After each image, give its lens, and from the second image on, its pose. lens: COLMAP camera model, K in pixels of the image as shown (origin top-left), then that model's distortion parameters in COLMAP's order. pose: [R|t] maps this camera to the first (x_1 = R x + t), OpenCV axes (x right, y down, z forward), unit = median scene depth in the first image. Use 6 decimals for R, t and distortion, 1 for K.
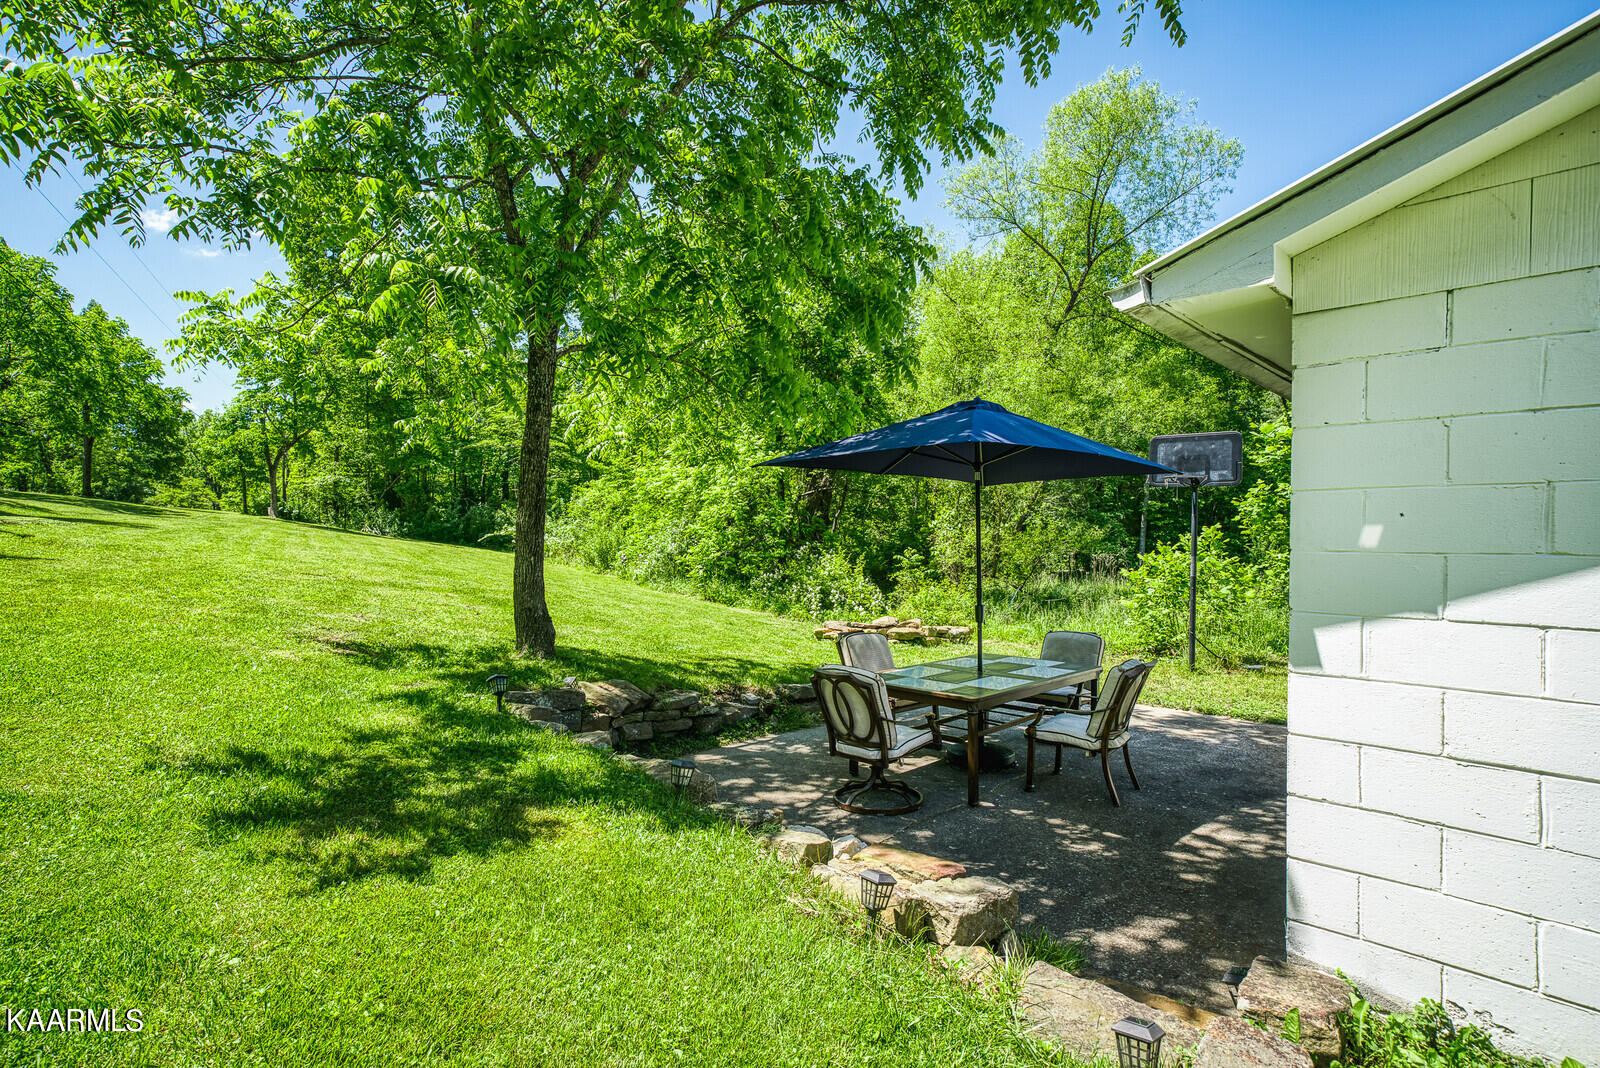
lens RADIAL K [[814.9, 0, 803.8], [0, 814.9, 539.4], [0, 0, 1]] dist [-0.000696, 0.007383]
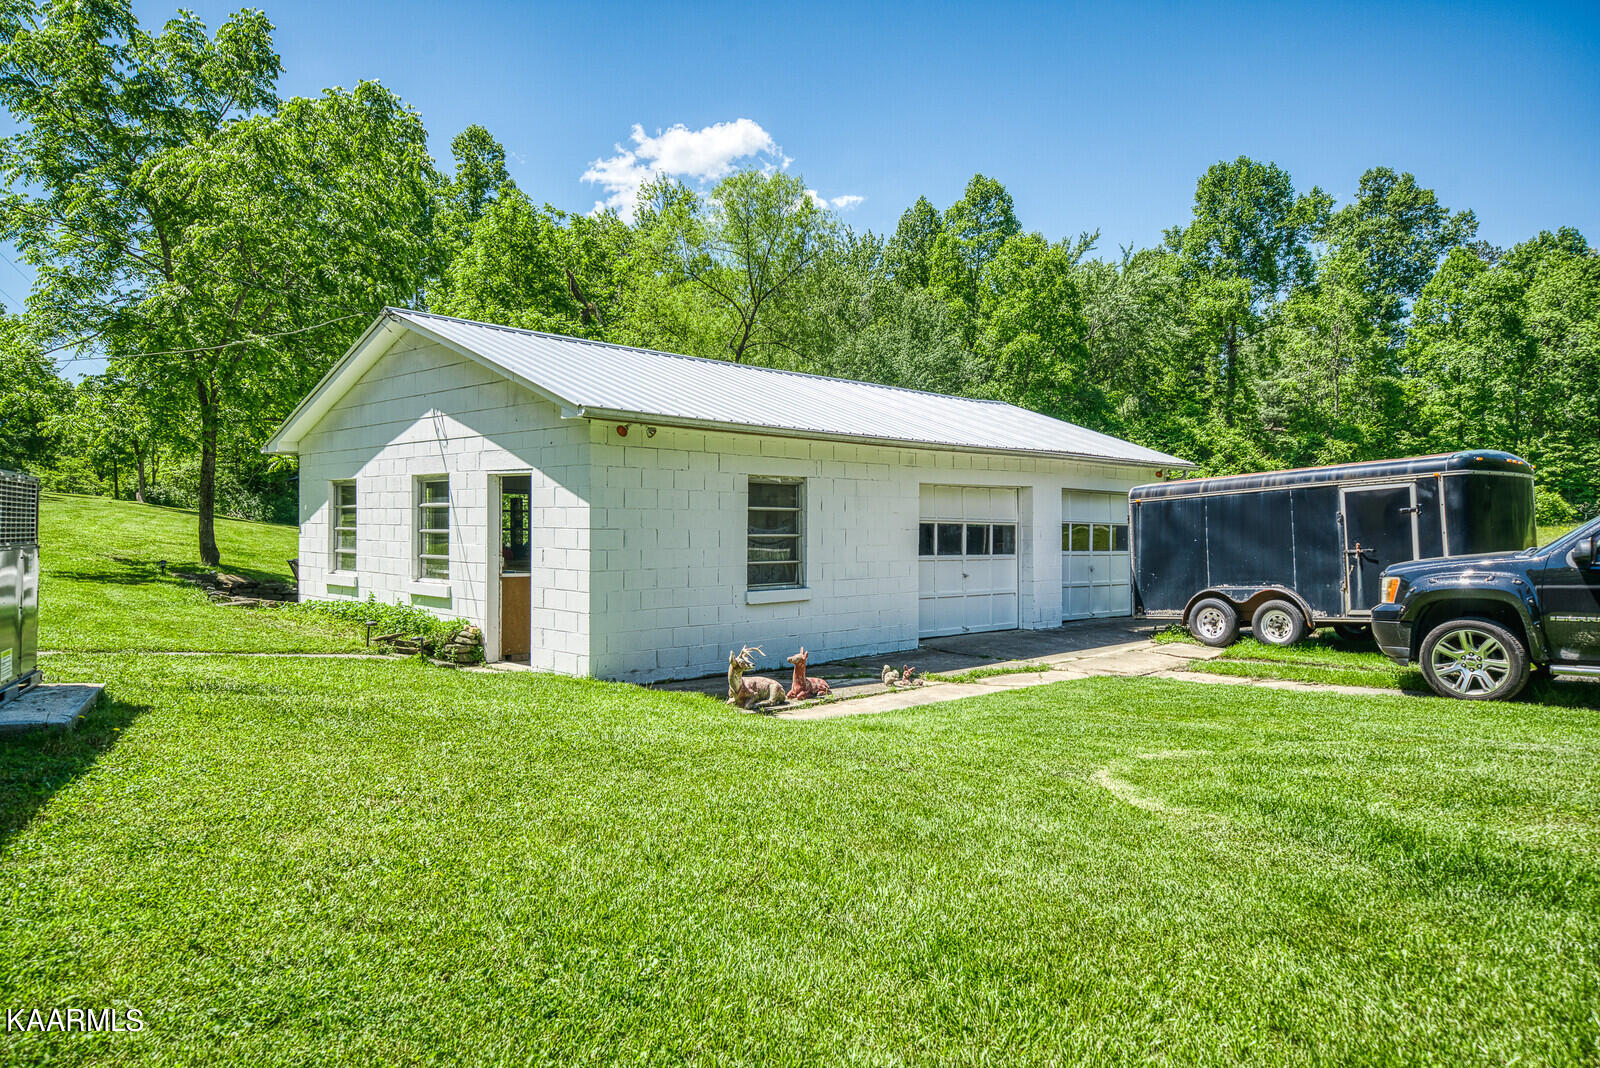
lens RADIAL K [[1047.5, 0, 801.6], [0, 1047.5, 522.8], [0, 0, 1]] dist [0.022053, 0.002270]
pose [[0.999183, 0.003853, -0.040229, 1.855824], [-0.004285, 0.999934, -0.010668, 0.075053], [0.040185, 0.010831, 0.999134, -2.370394]]
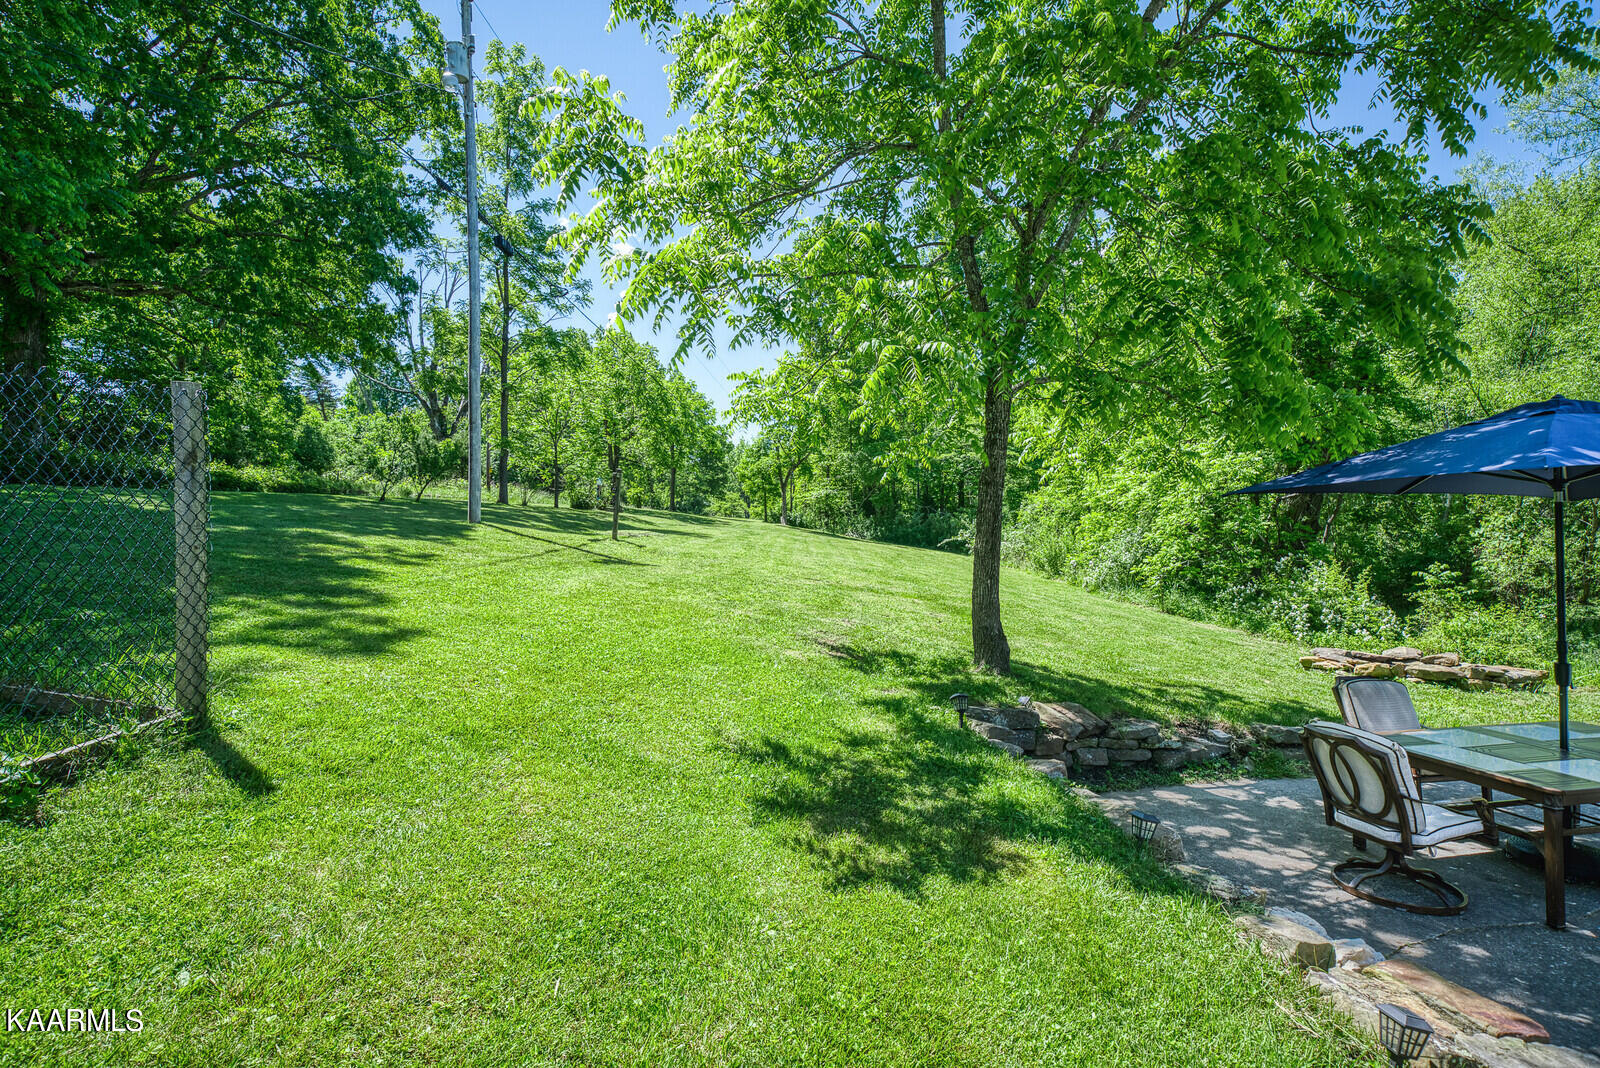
lens RADIAL K [[775.3, 0, 796.1], [0, 775.3, 536.1], [0, 0, 1]] dist [0.003704, 0.003693]
pose [[0.847283, 0.002836, -0.531135, -0.006656], [-0.005889, 0.999974, -0.004054, -0.033458], [0.531110, 0.006563, 0.847278, -0.004851]]
